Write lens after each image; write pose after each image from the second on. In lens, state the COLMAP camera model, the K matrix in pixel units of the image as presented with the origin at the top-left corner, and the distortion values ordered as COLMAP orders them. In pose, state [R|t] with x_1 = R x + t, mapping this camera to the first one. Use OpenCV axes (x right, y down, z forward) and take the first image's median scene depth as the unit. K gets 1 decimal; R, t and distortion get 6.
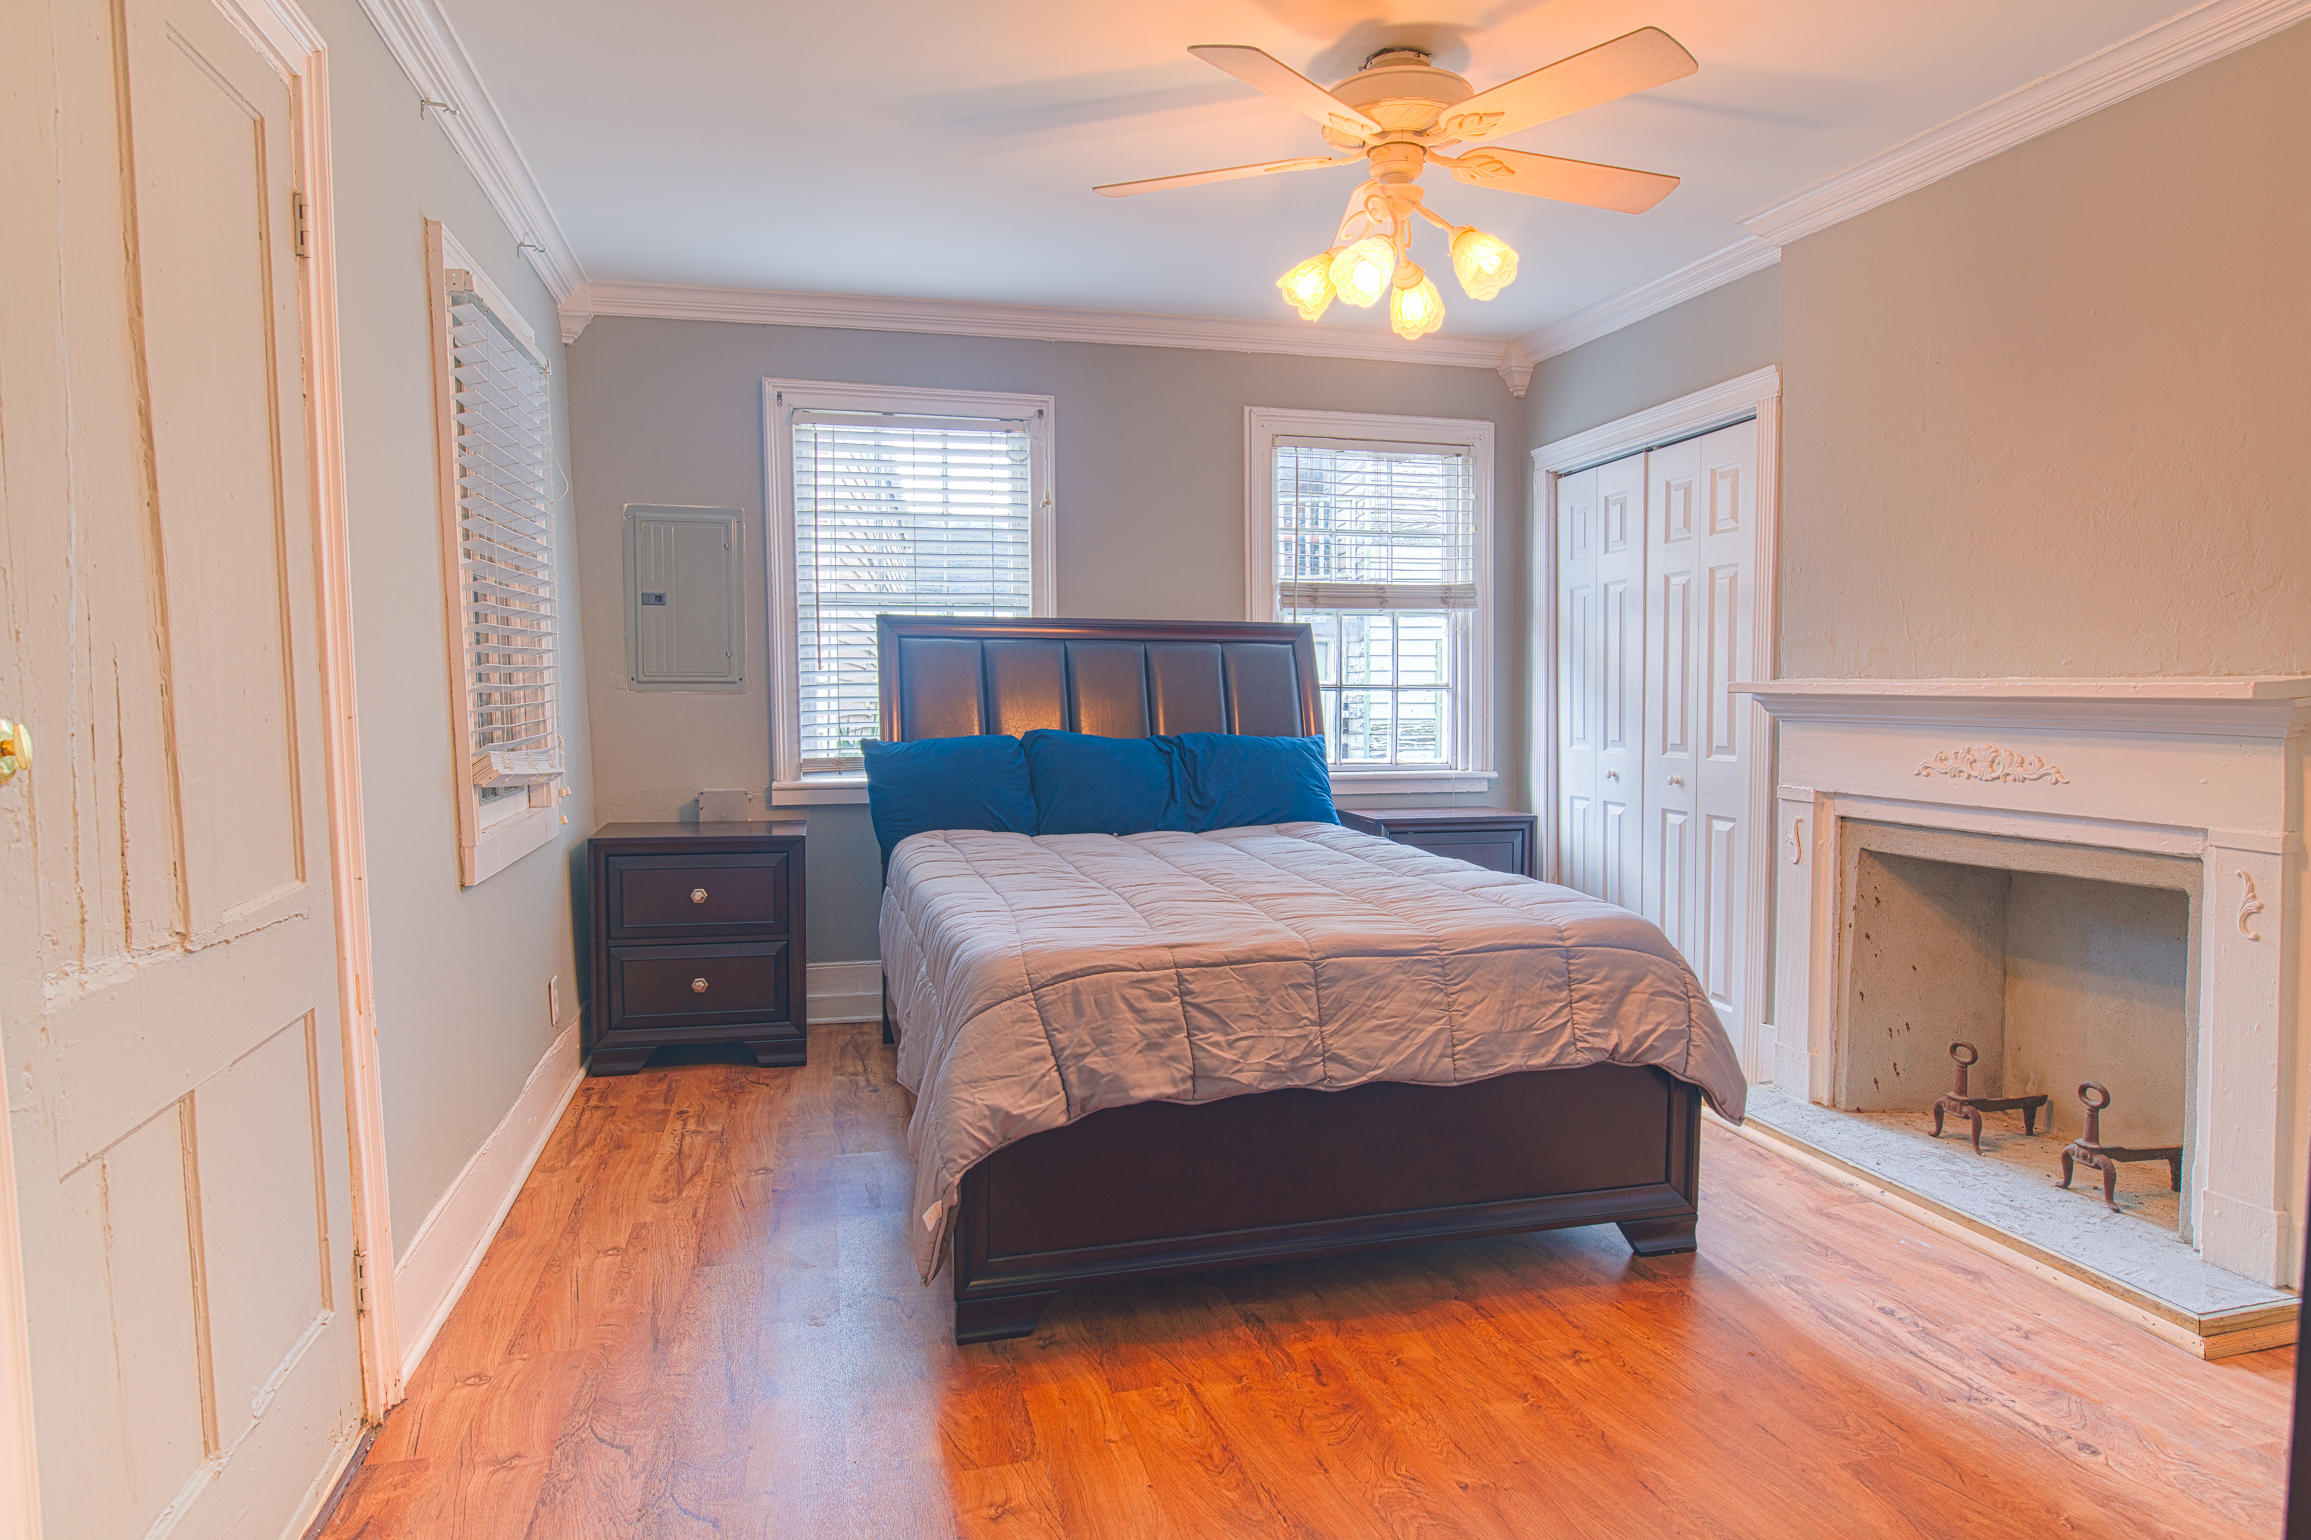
lens RADIAL K [[1335.1, 0, 1155.5], [0, 1335.1, 770.0], [0, 0, 1]] dist [-0.018056, -0.003559]
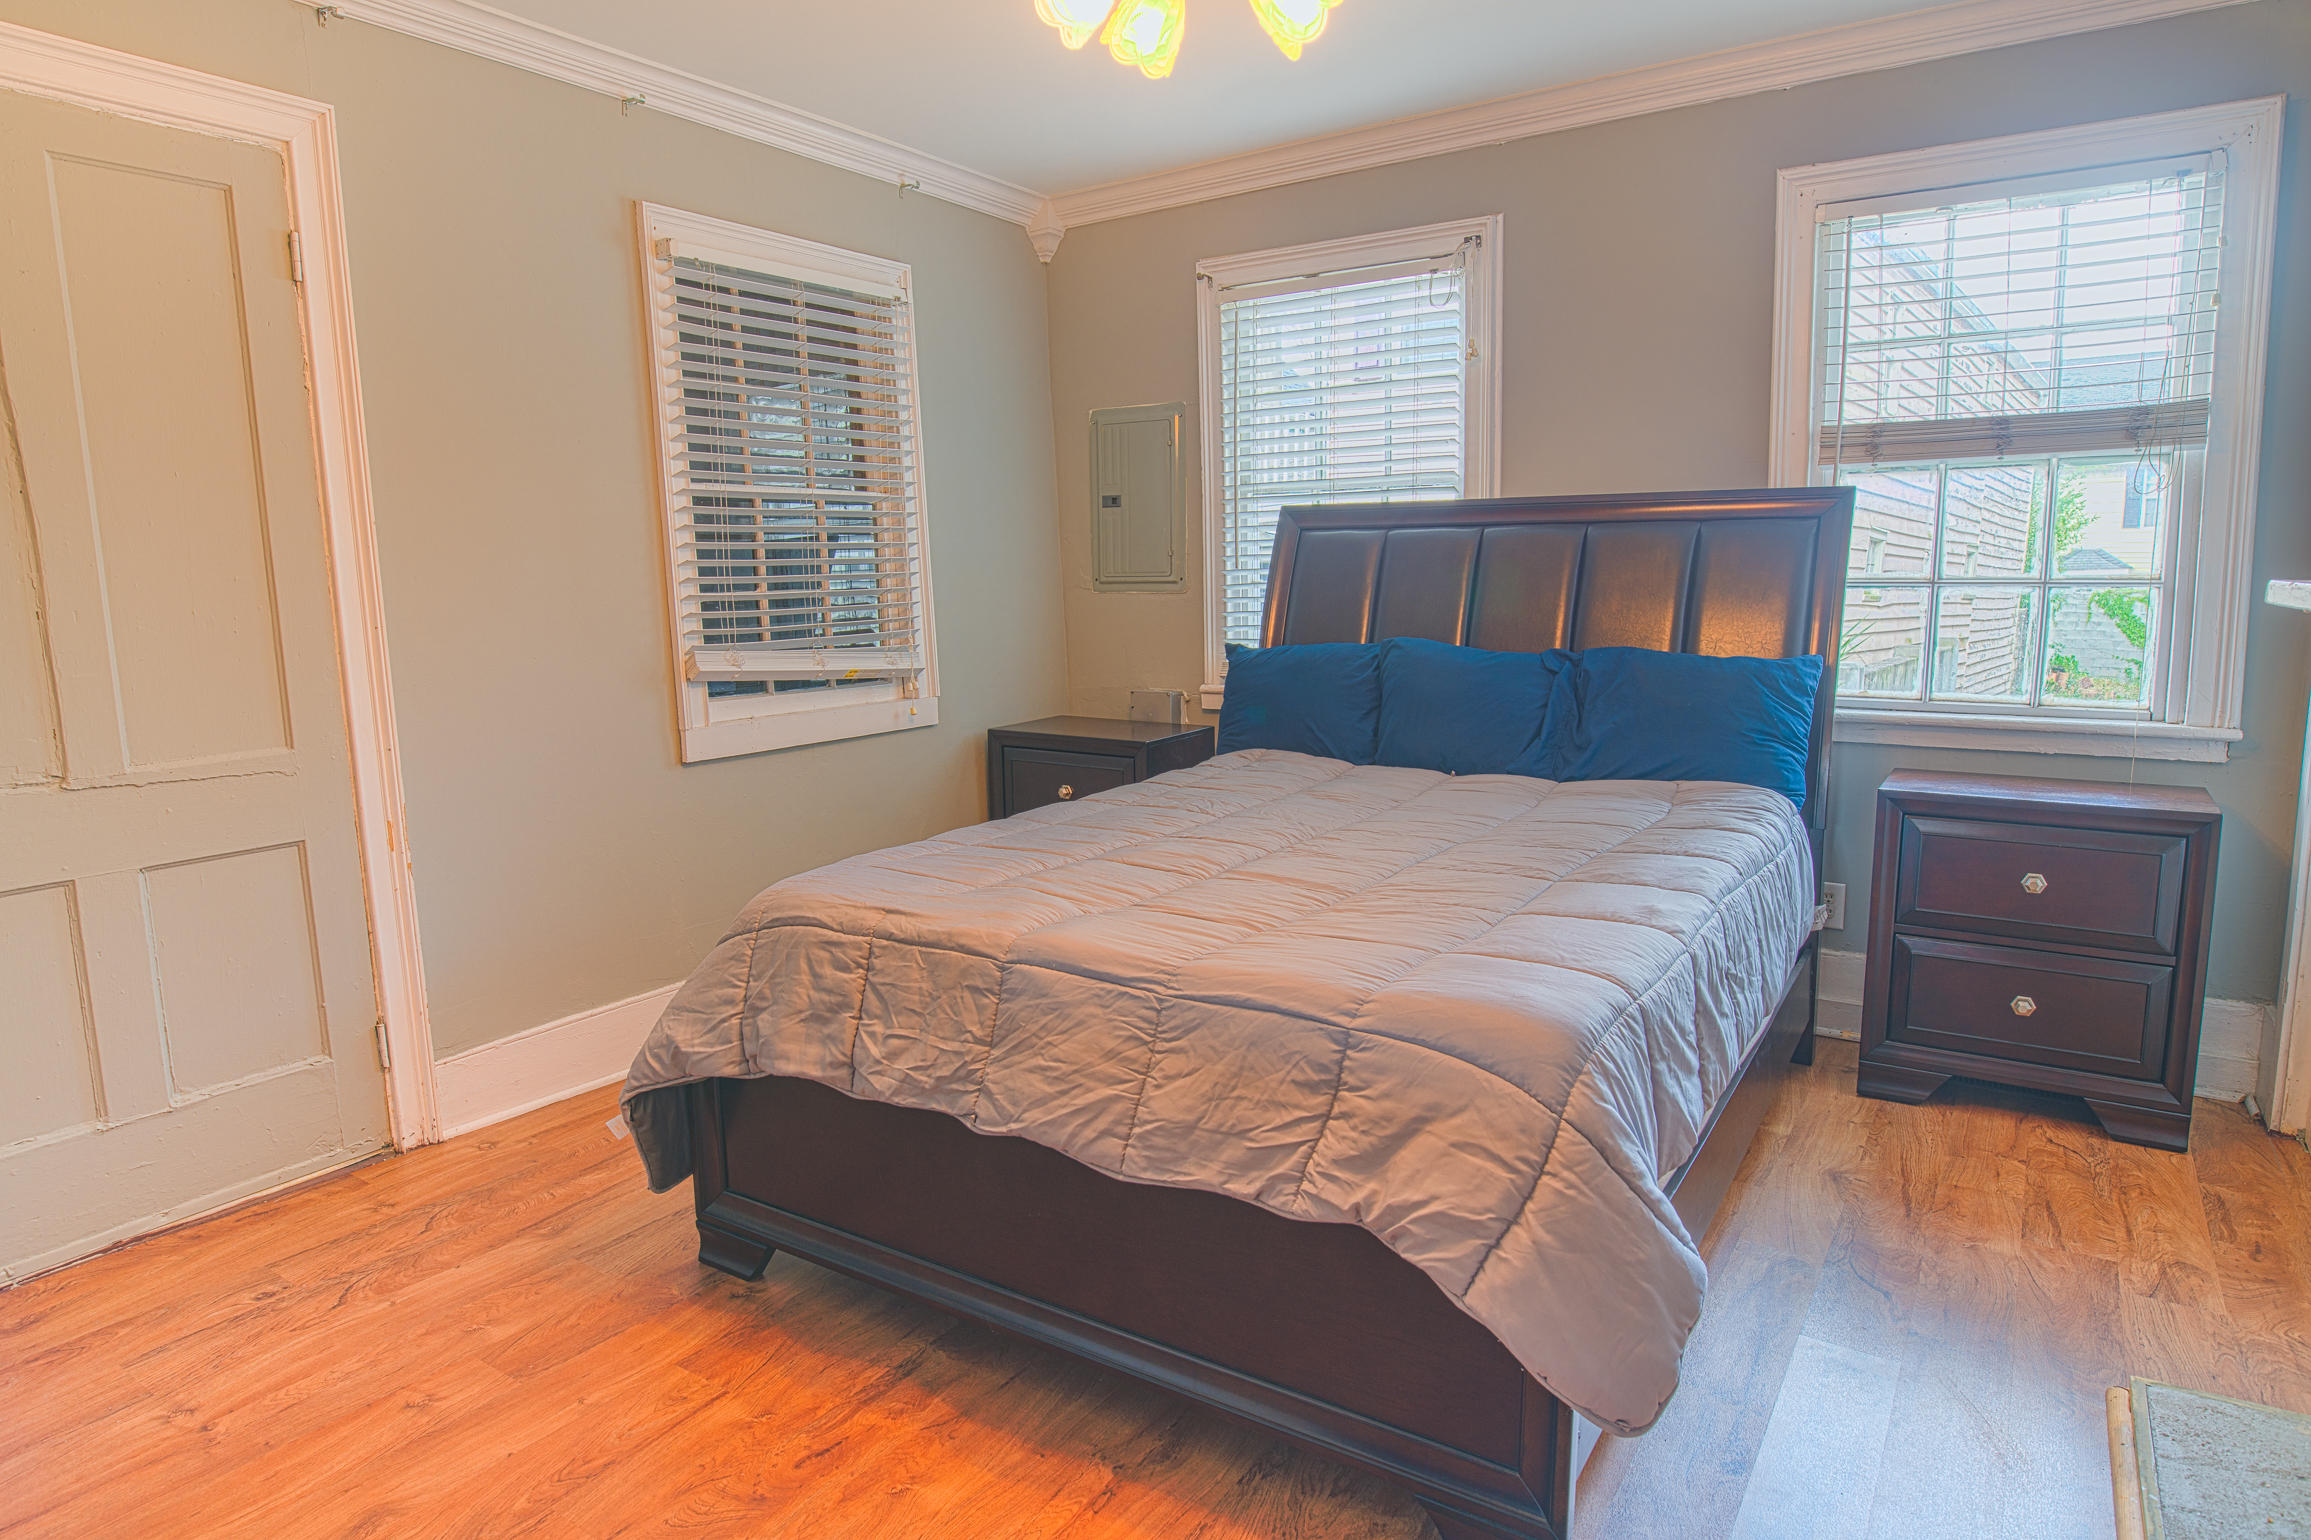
lens RADIAL K [[1335.1, 0, 1155.5], [0, 1335.1, 770.0], [0, 0, 1]] dist [-0.018056, -0.003559]
pose [[0.666198, 0.097738, -0.739343, 0.720103], [-0.032915, 0.994262, 0.101778, -0.046849], [0.745048, -0.043469, 0.665592, 0.551559]]
